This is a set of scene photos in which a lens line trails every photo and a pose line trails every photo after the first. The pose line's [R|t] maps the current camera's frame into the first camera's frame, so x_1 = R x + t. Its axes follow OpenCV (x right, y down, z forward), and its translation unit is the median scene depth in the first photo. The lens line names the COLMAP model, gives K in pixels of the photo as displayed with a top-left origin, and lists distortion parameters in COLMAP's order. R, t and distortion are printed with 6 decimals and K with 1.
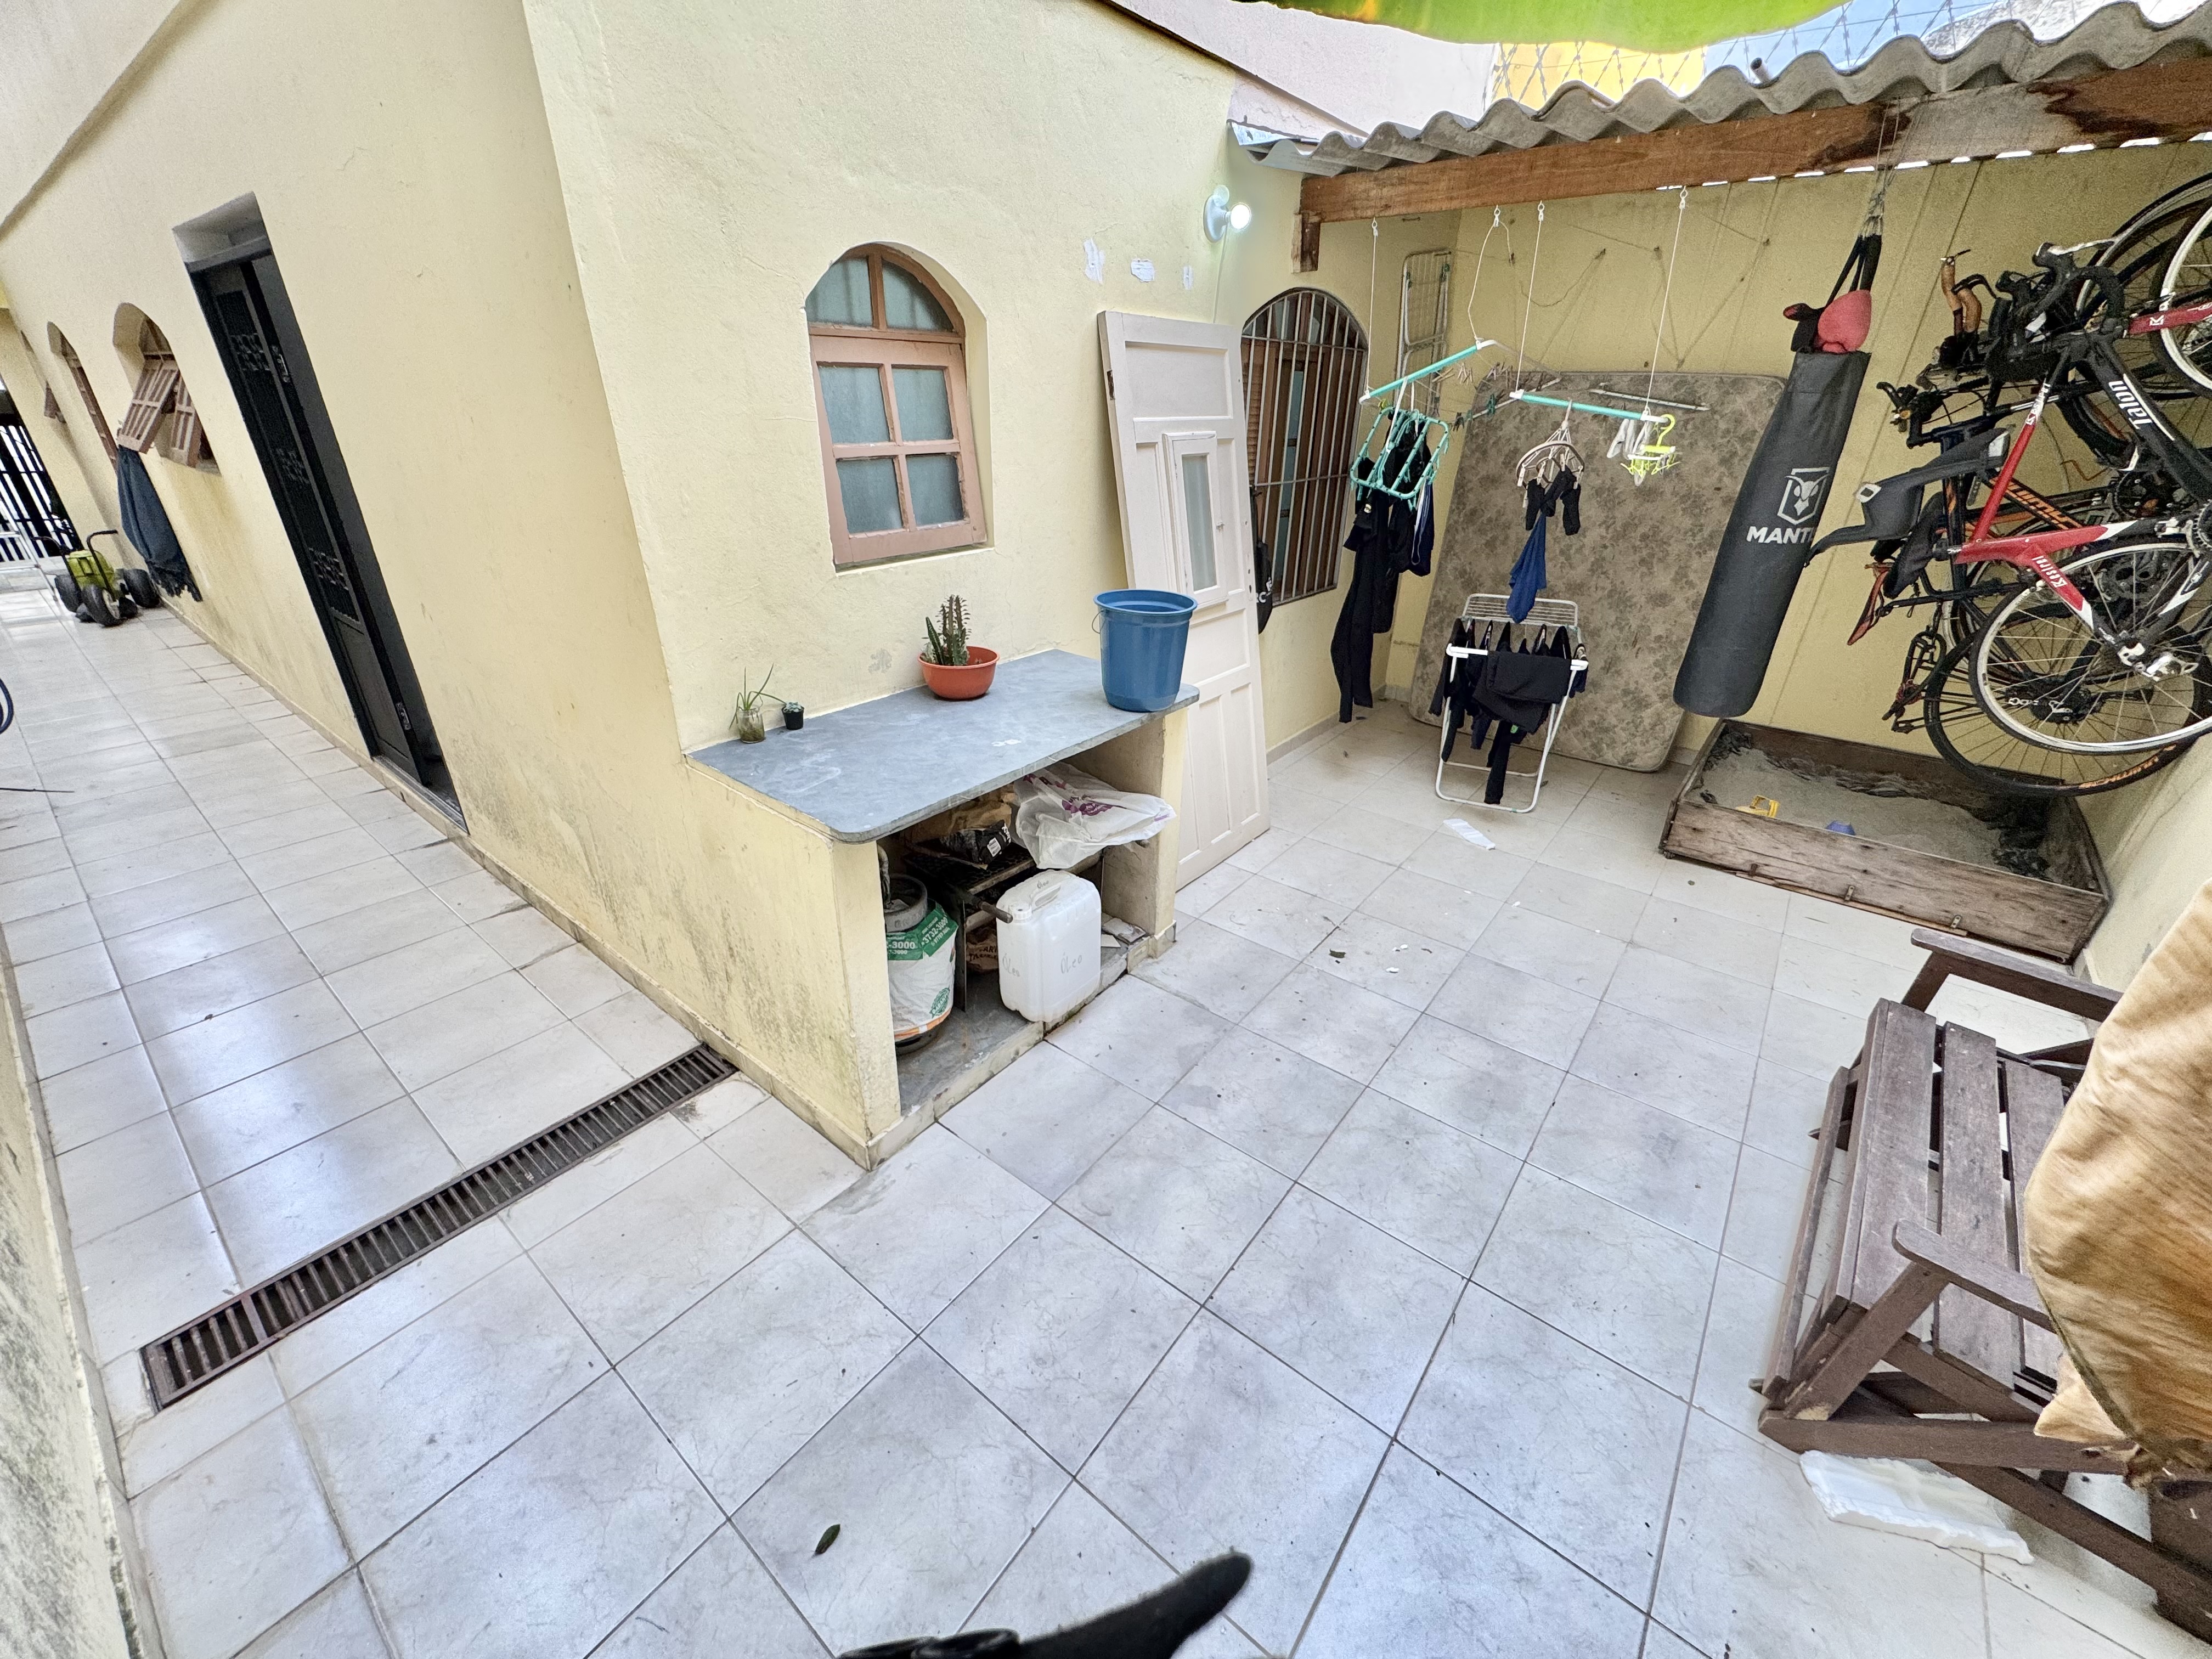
lens RADIAL K [[881.1, 0, 1104.4], [0, 881.1, 826.3], [0, 0, 1]] dist [-0.002119, 0.000510]
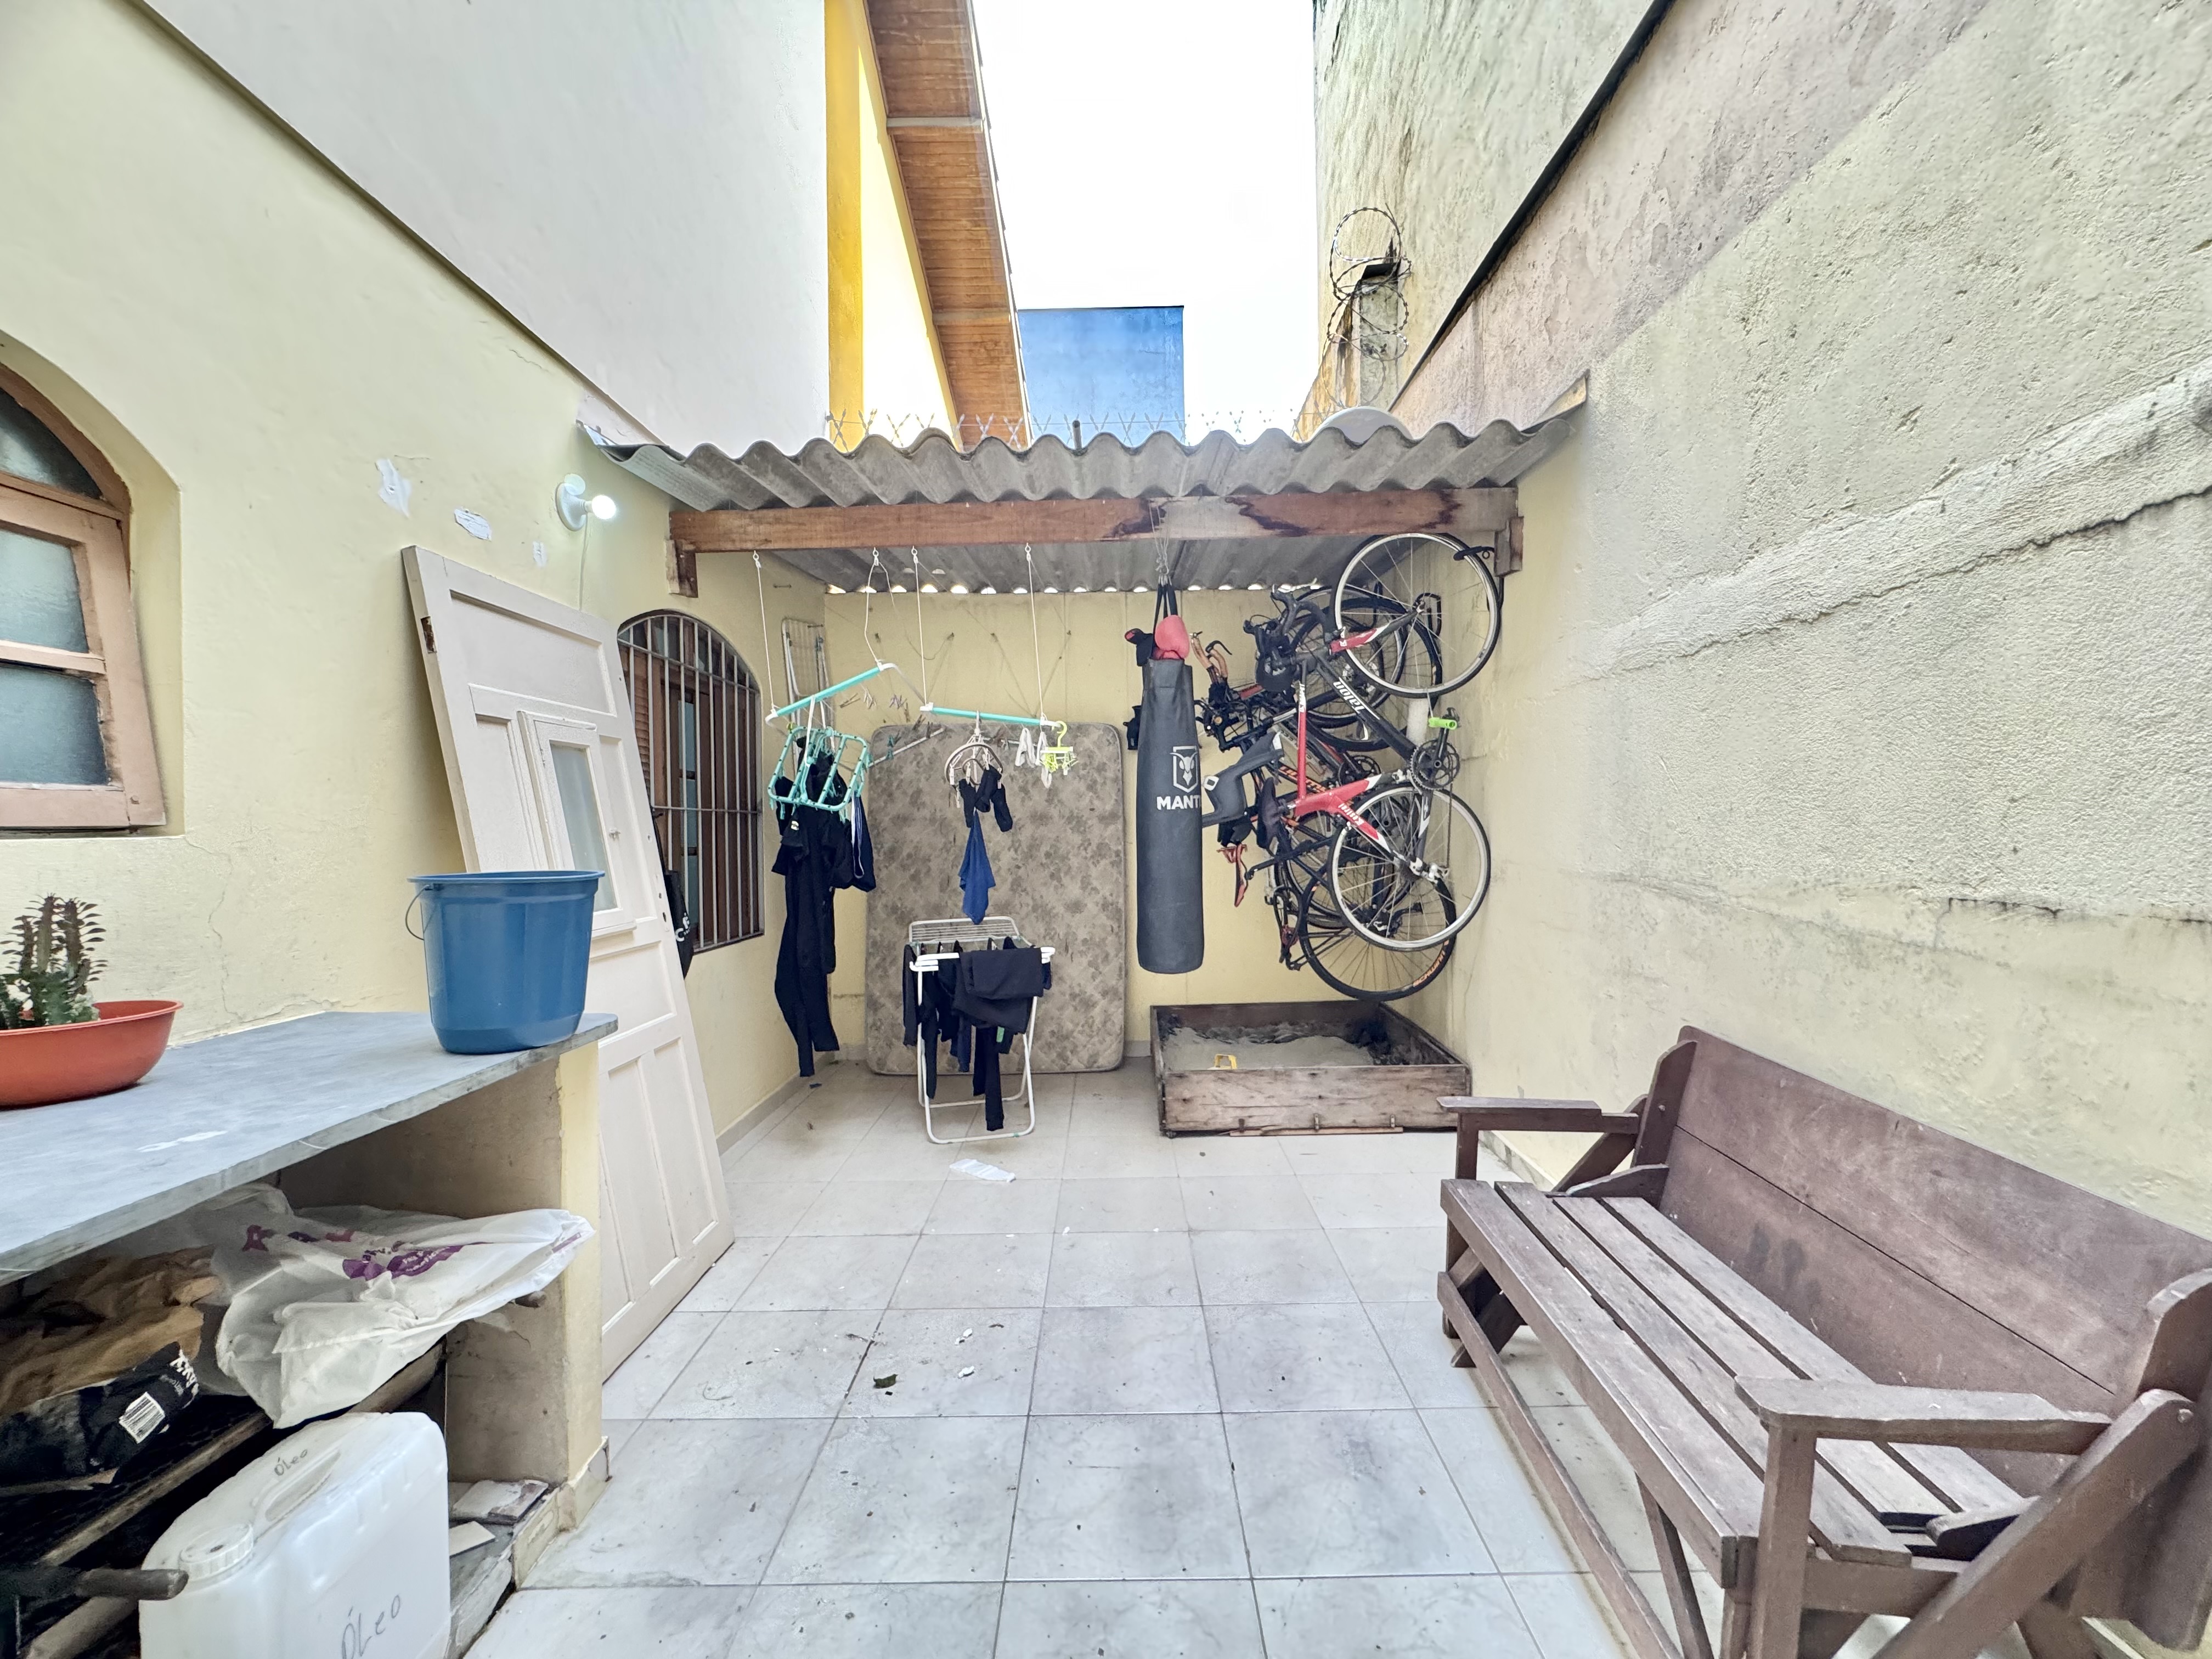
lens RADIAL K [[881.1, 0, 1104.4], [0, 881.1, 826.3], [0, 0, 1]] dist [-0.002119, 0.000510]
pose [[0.786846, -0.031407, 0.616350, -0.006290], [0.302638, 0.890015, -0.341003, 0.052767], [-0.537851, 0.454848, 0.709809, 0.265283]]
